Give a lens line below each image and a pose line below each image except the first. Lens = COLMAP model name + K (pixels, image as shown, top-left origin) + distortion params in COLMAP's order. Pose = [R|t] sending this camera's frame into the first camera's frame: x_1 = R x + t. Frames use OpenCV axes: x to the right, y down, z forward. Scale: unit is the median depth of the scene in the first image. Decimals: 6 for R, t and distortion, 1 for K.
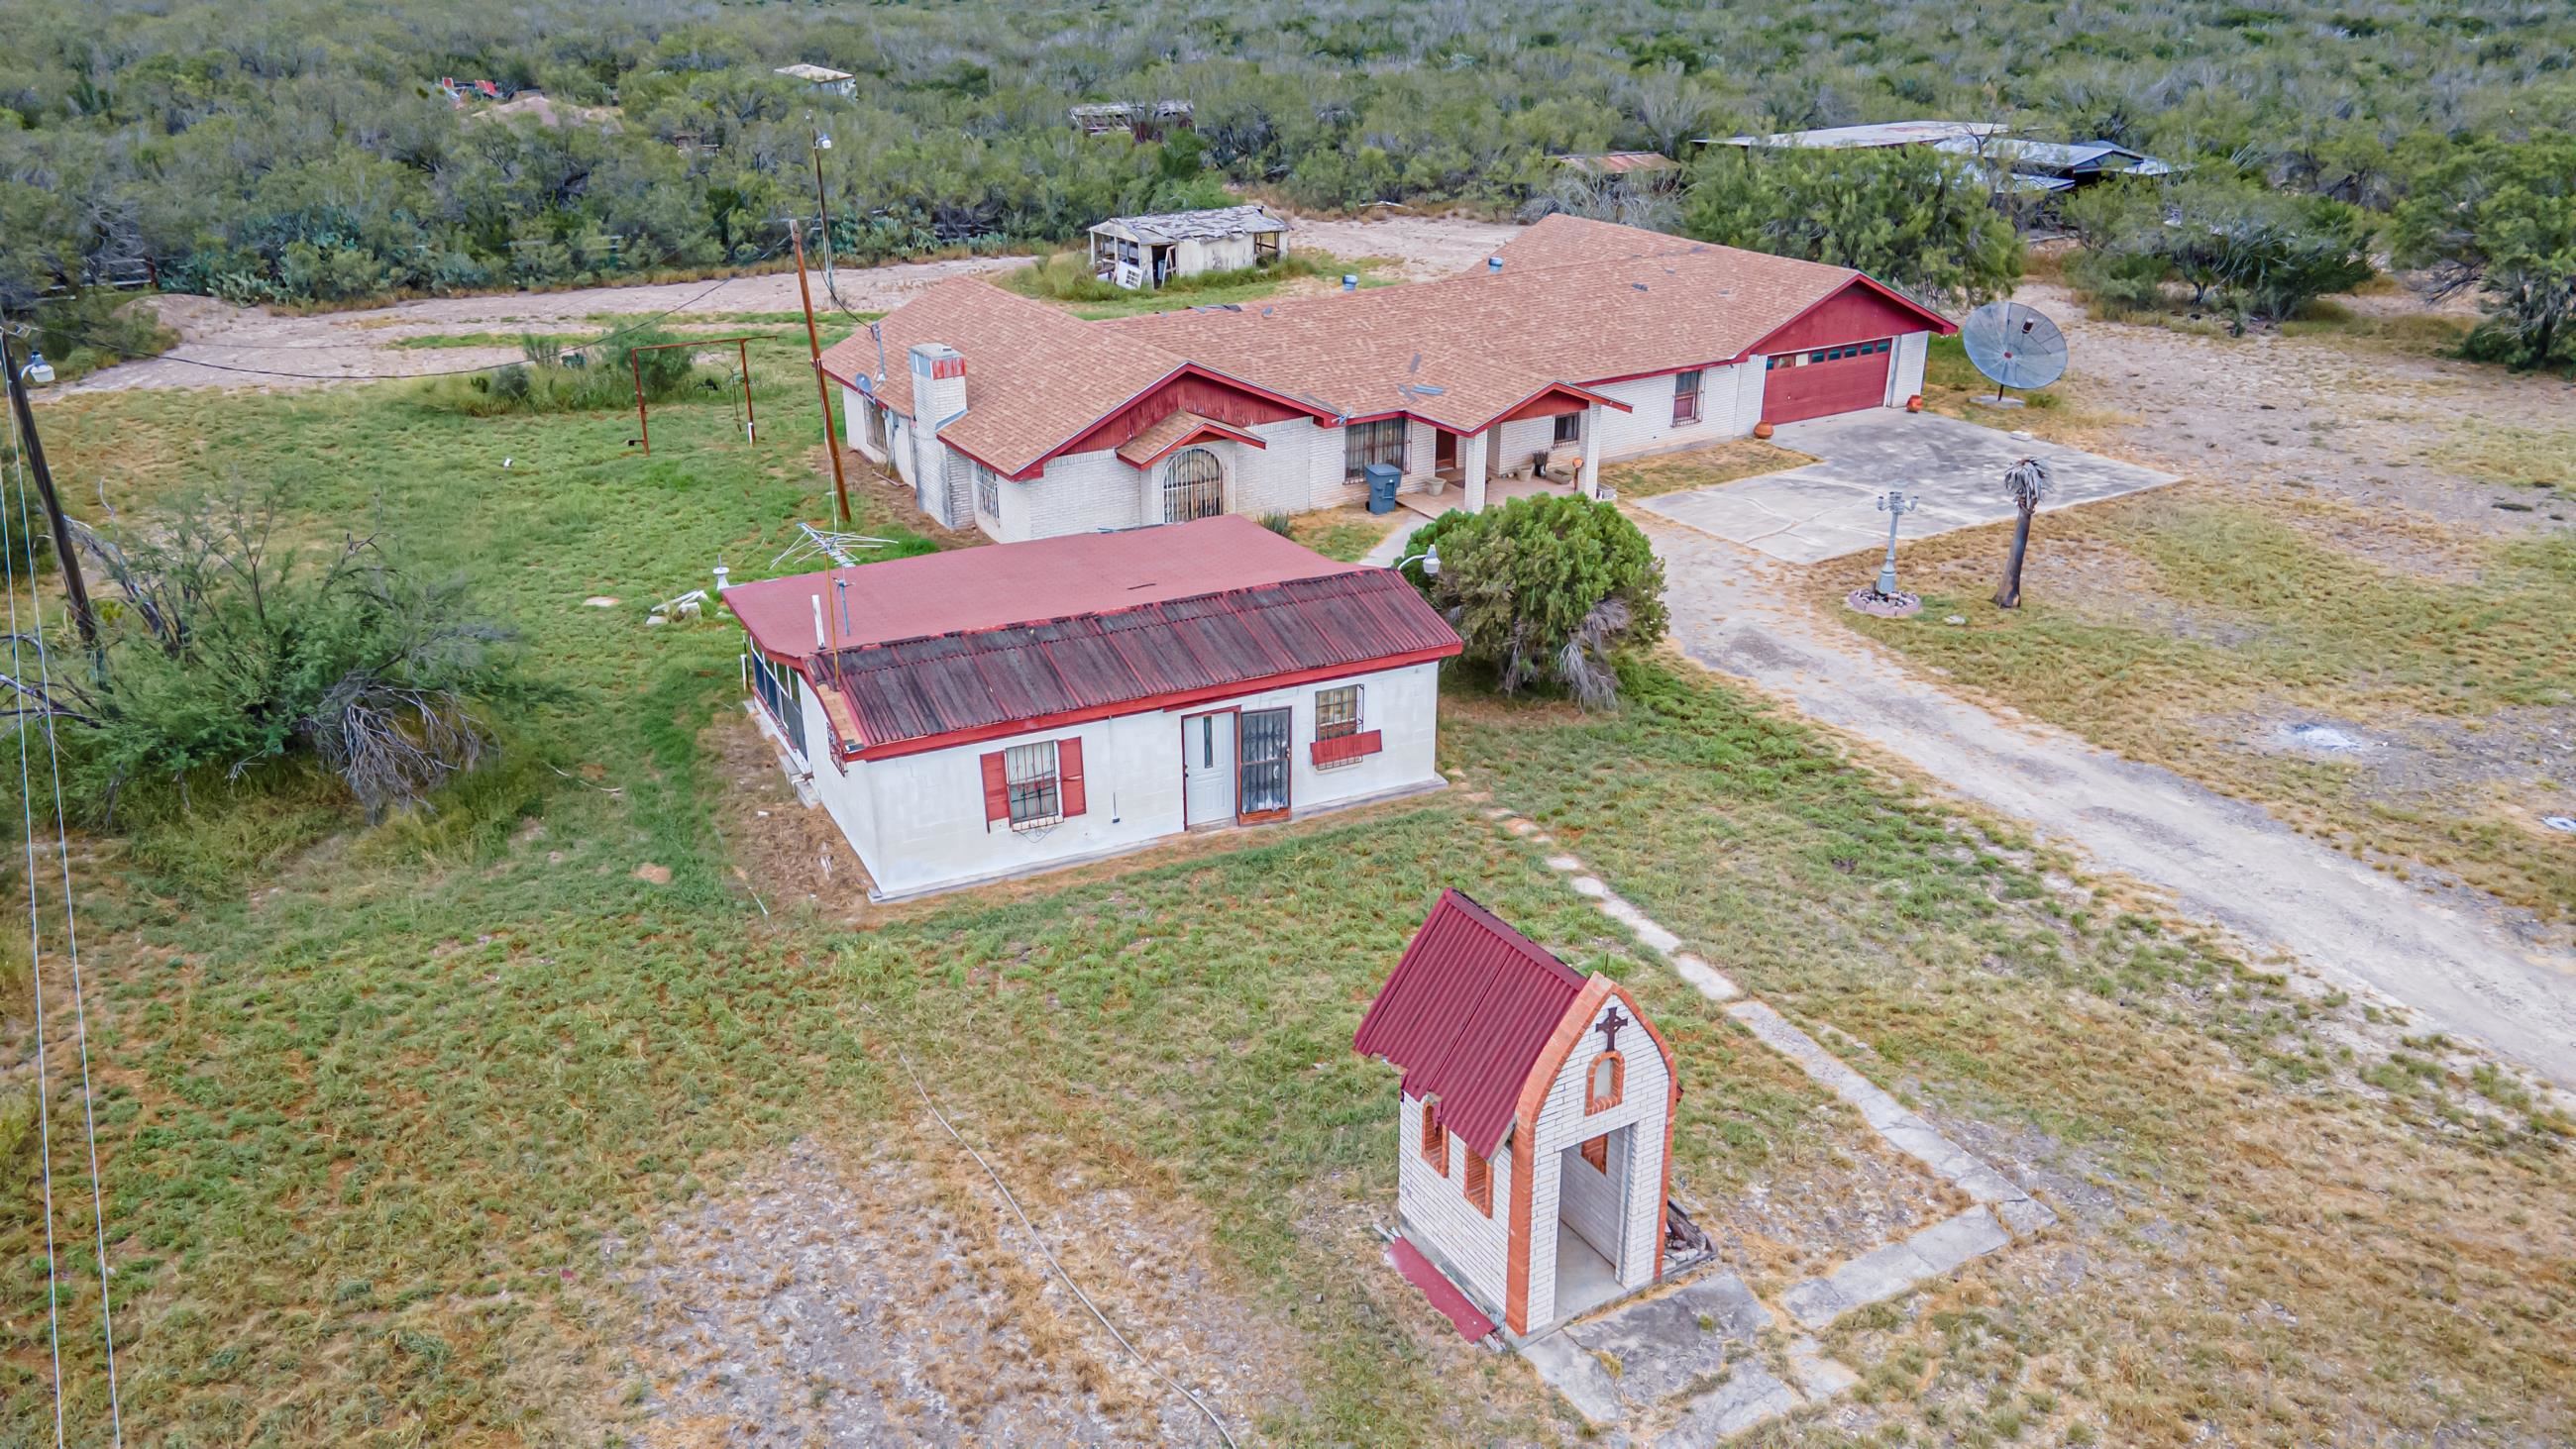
lens RADIAL K [[1877.6, 0, 1279.1], [0, 1877.6, 732.7], [0, 0, 1]] dist [0.023795, 0.039204]
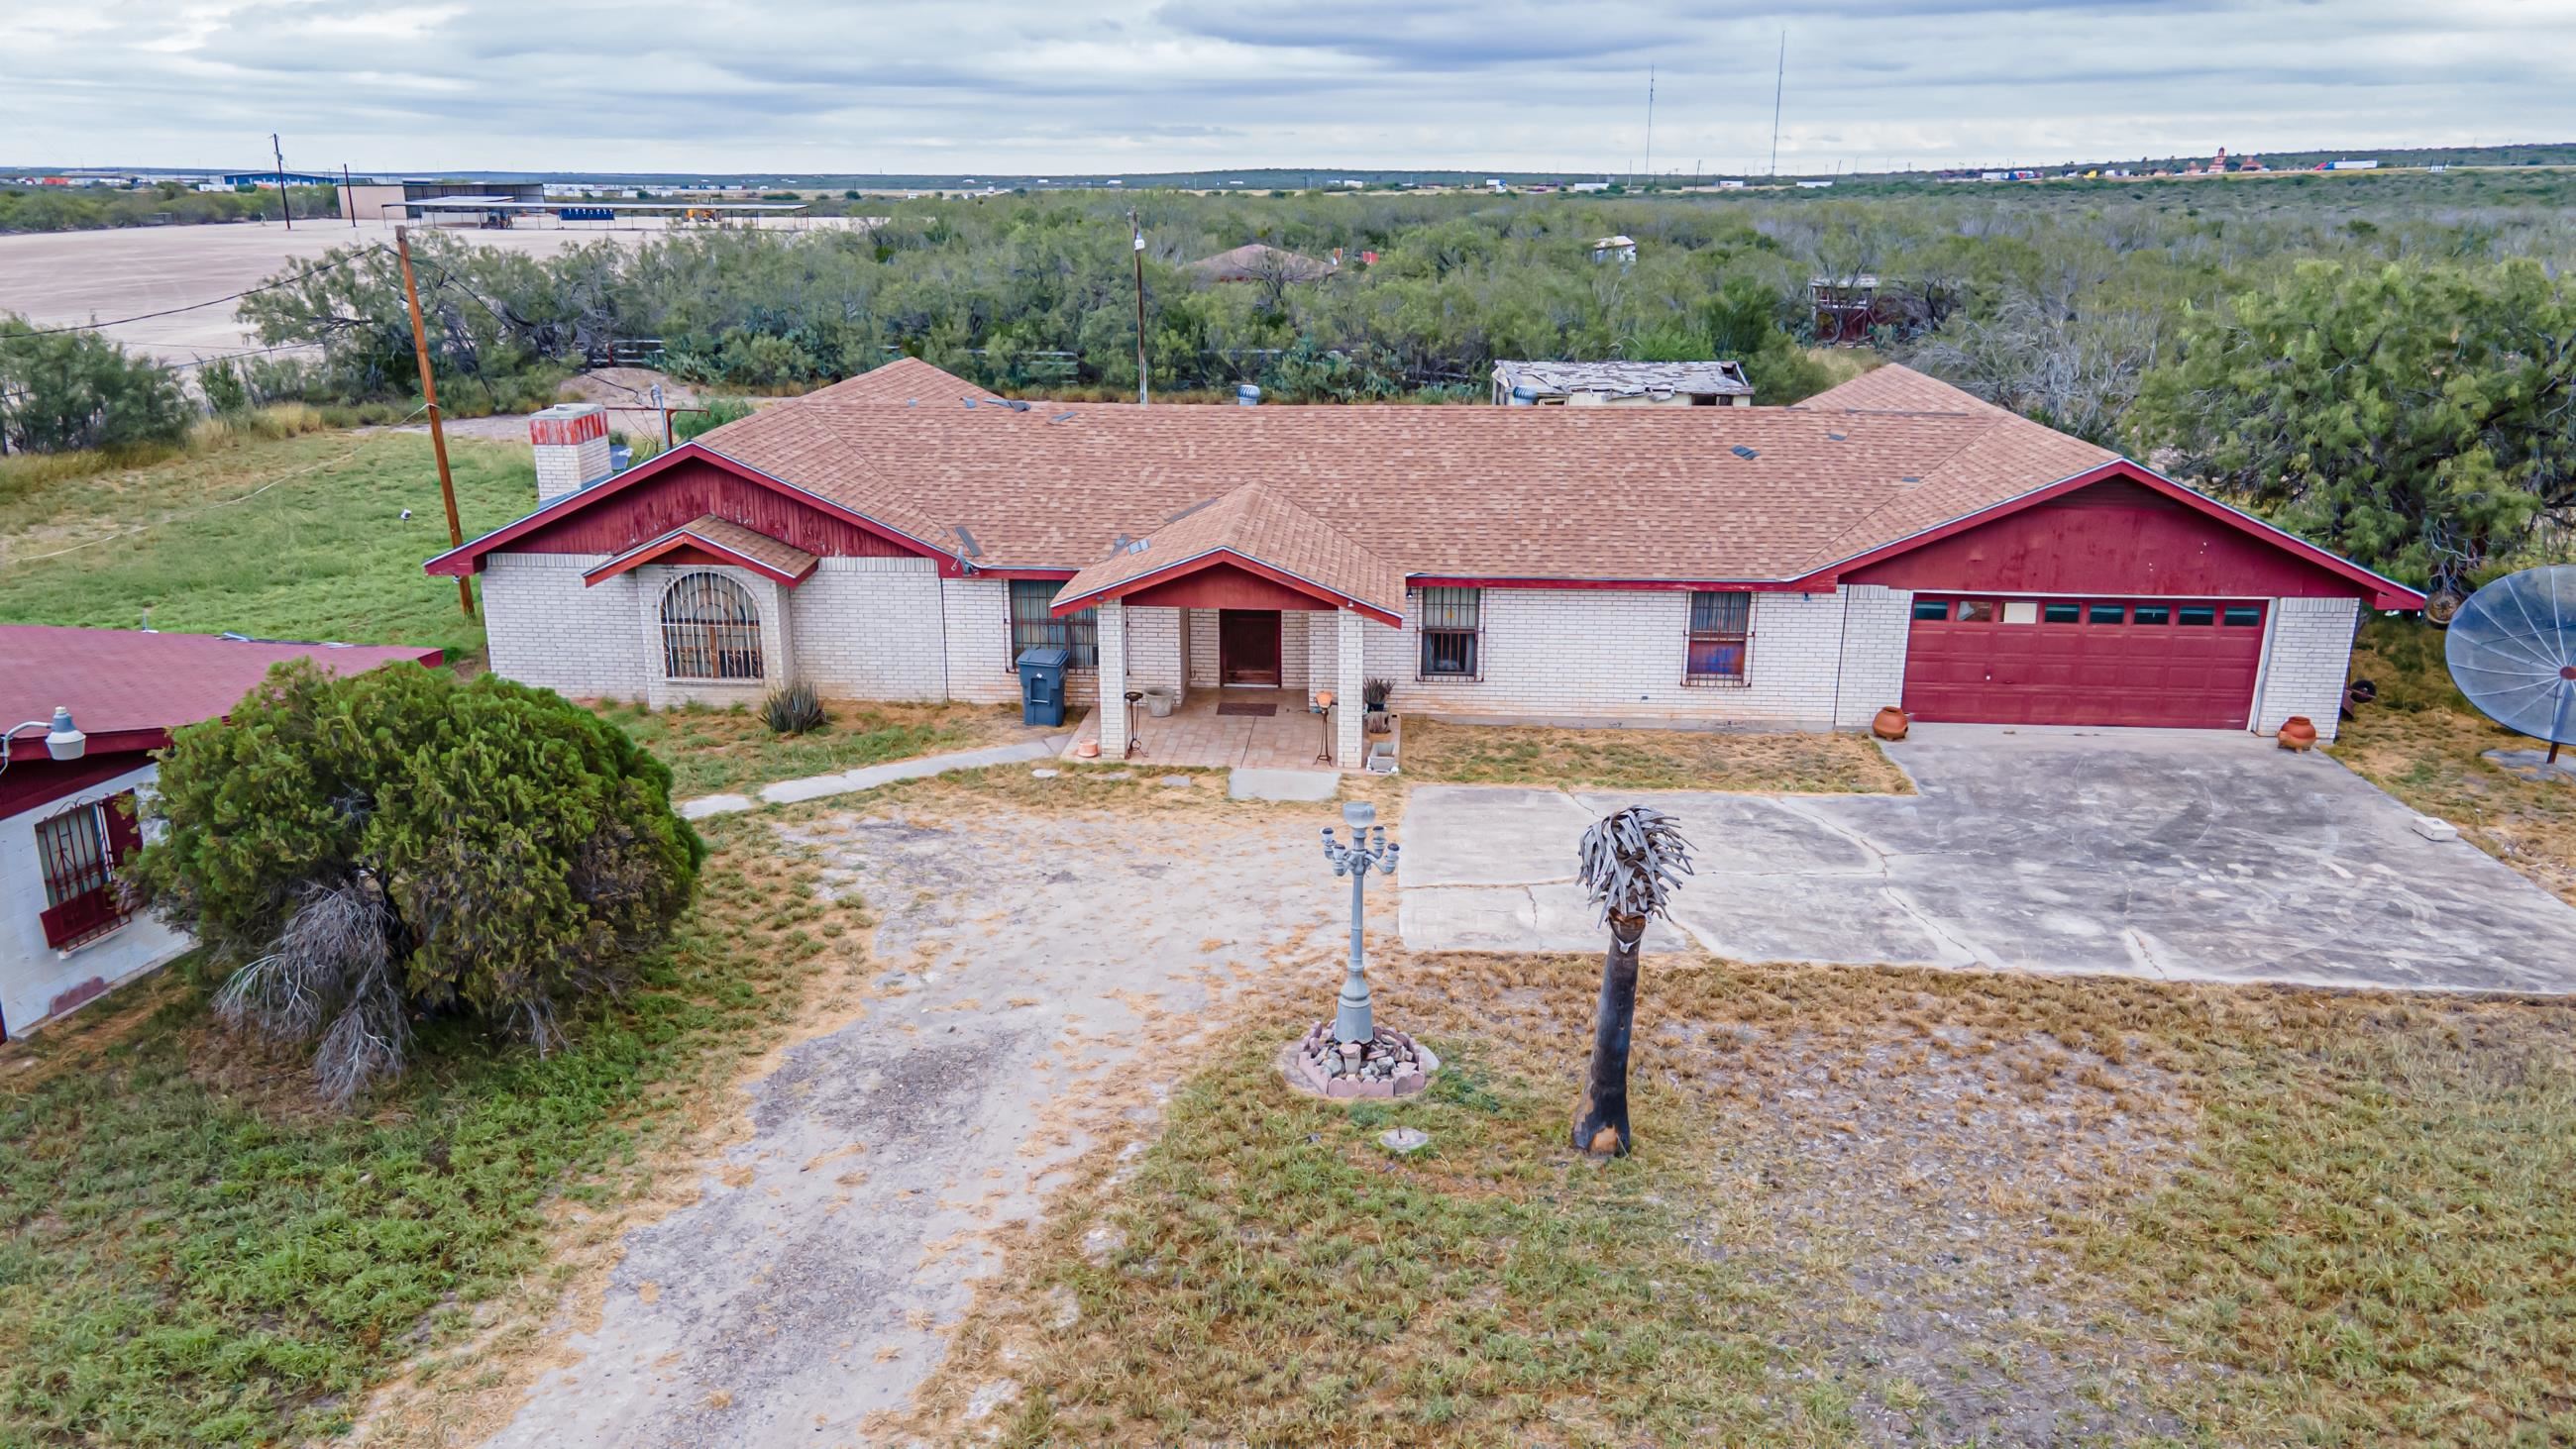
lens RADIAL K [[1877.6, 0, 1290.6], [0, 1877.6, 724.8], [0, 0, 1]] dist [0.023795, 0.039204]
pose [[0.822573, 0.169520, -0.542804, 0.537517], [-0.232911, 0.971230, -0.049637, -0.121016], [0.518773, 0.167255, 0.838391, 0.588735]]
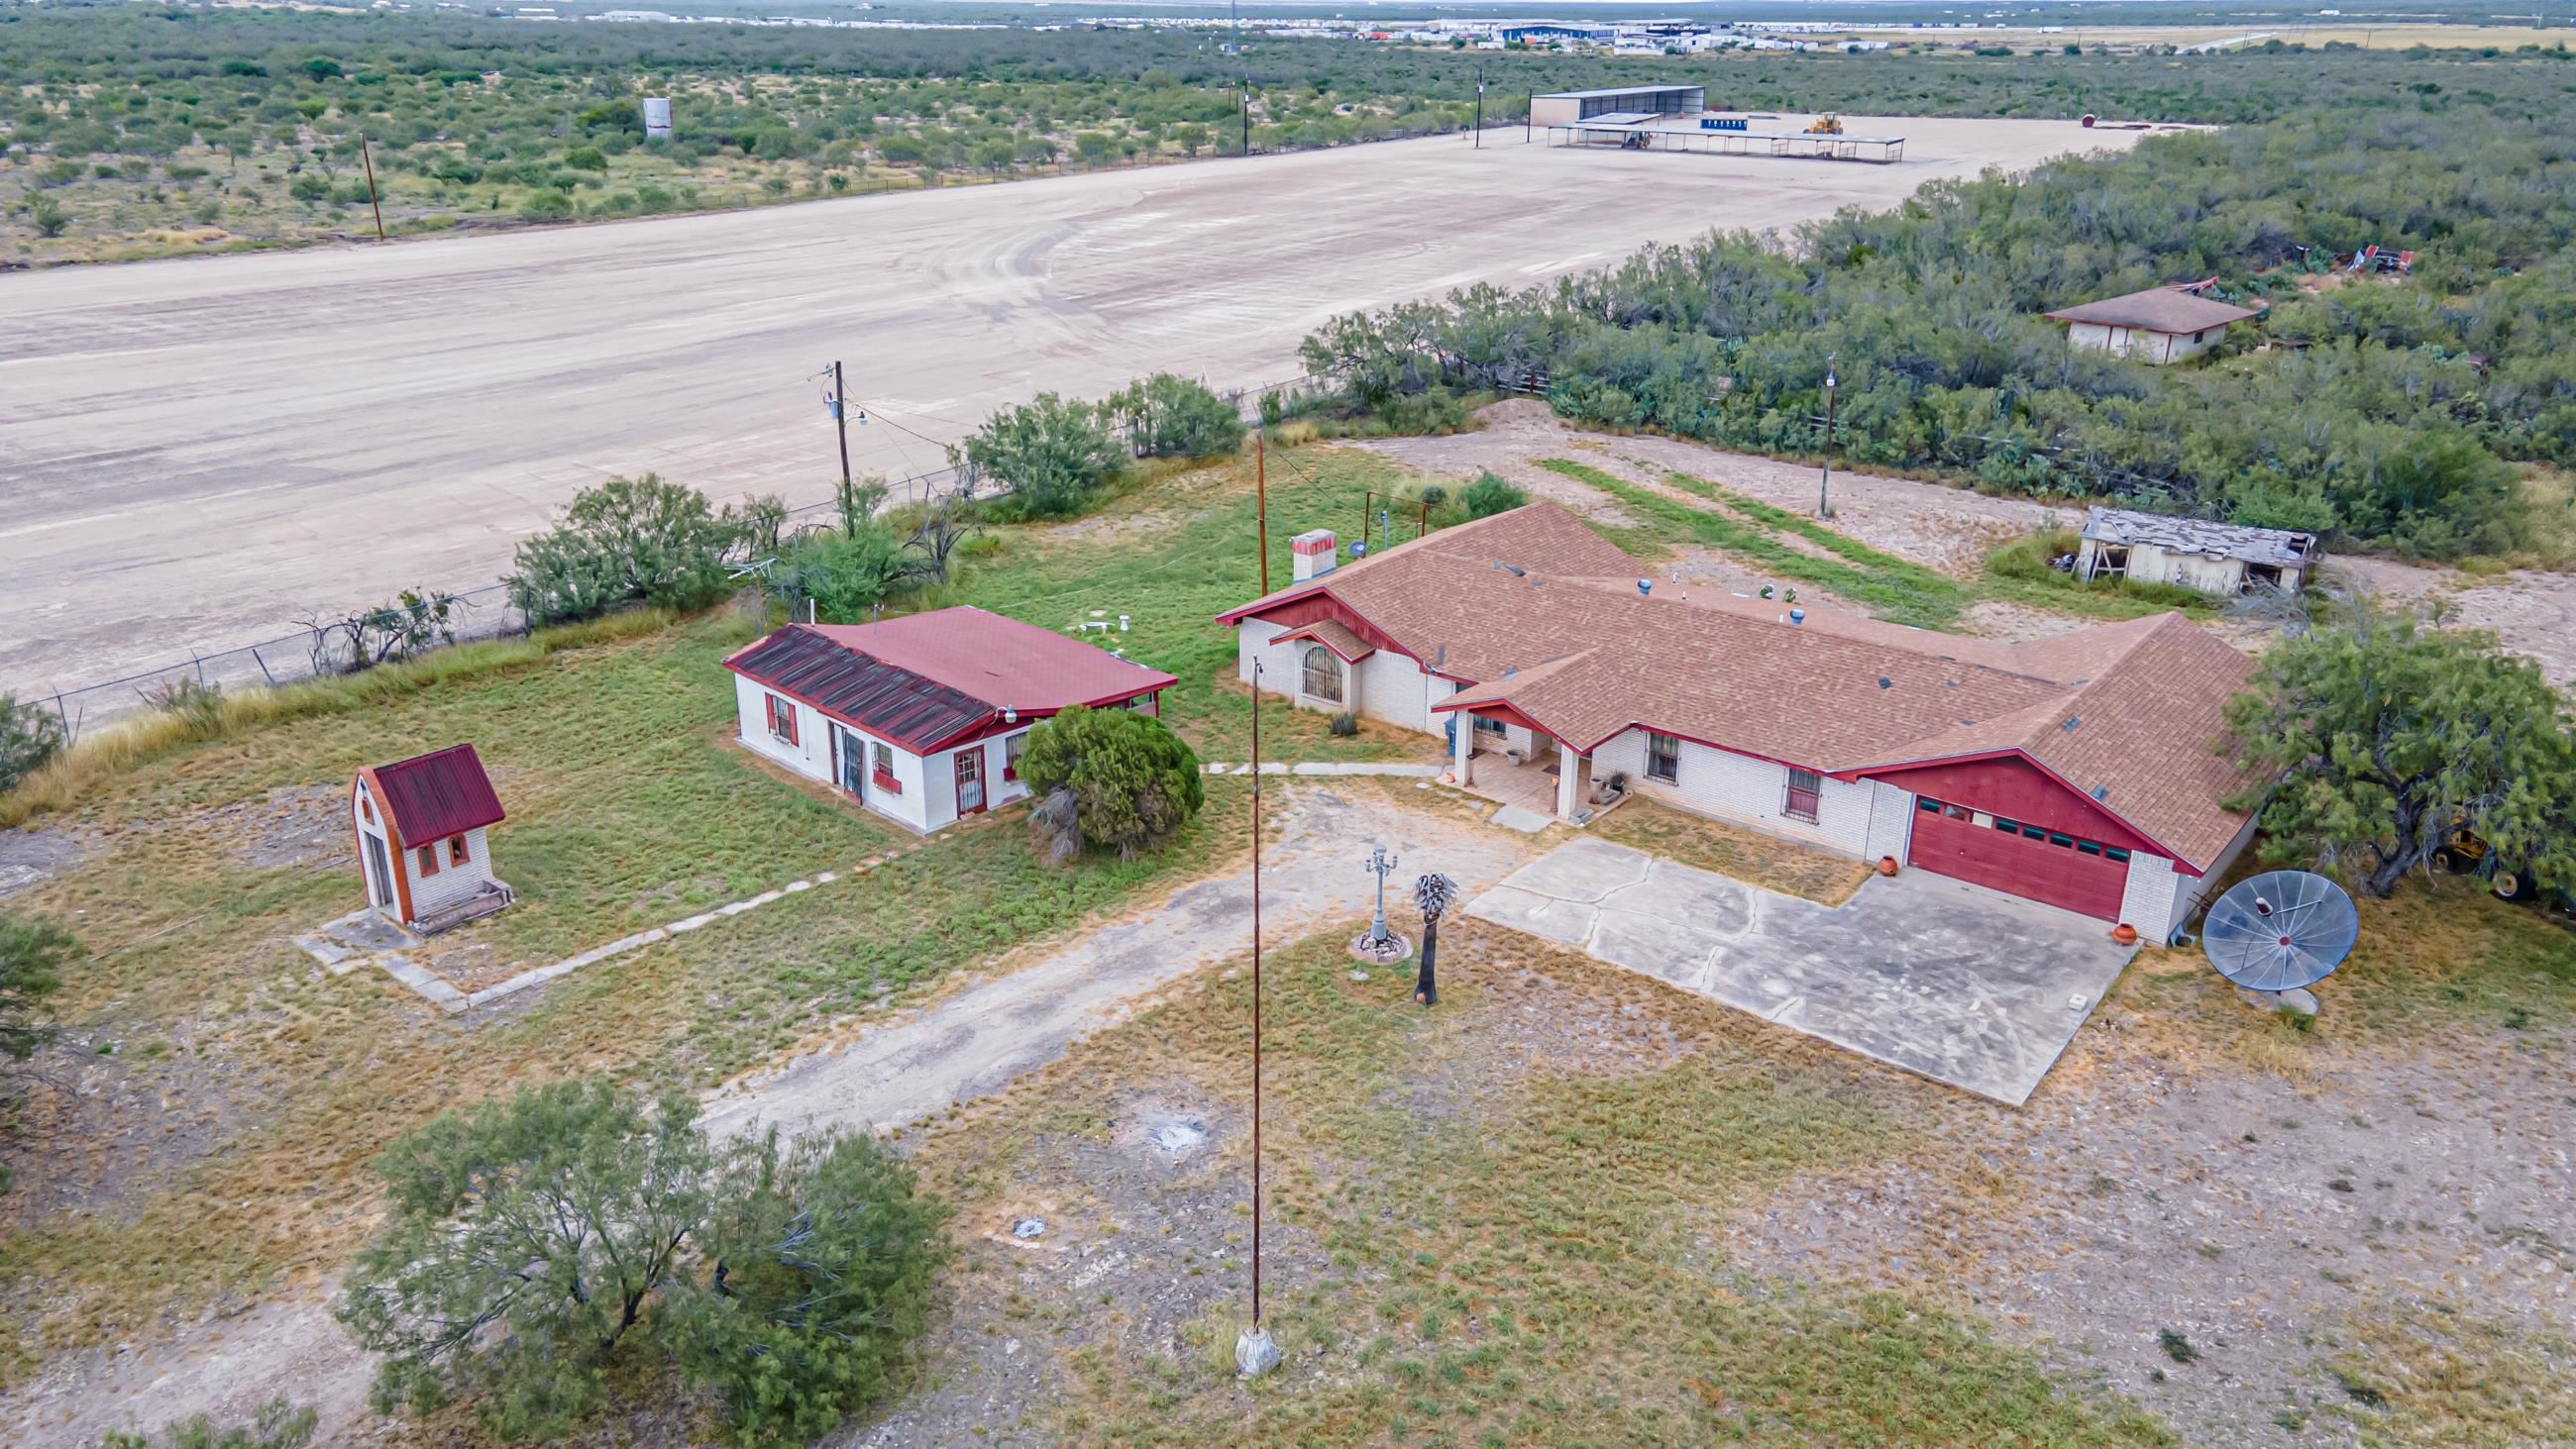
lens RADIAL K [[1877.6, 0, 1281.9], [0, 1877.6, 730.9], [0, 0, 1]] dist [0.023795, 0.039204]
pose [[0.347289, 0.350036, -0.869980, 1.225101], [-0.375845, 0.901907, 0.212848, -0.399884], [0.859145, 0.253058, 0.444782, 0.411748]]
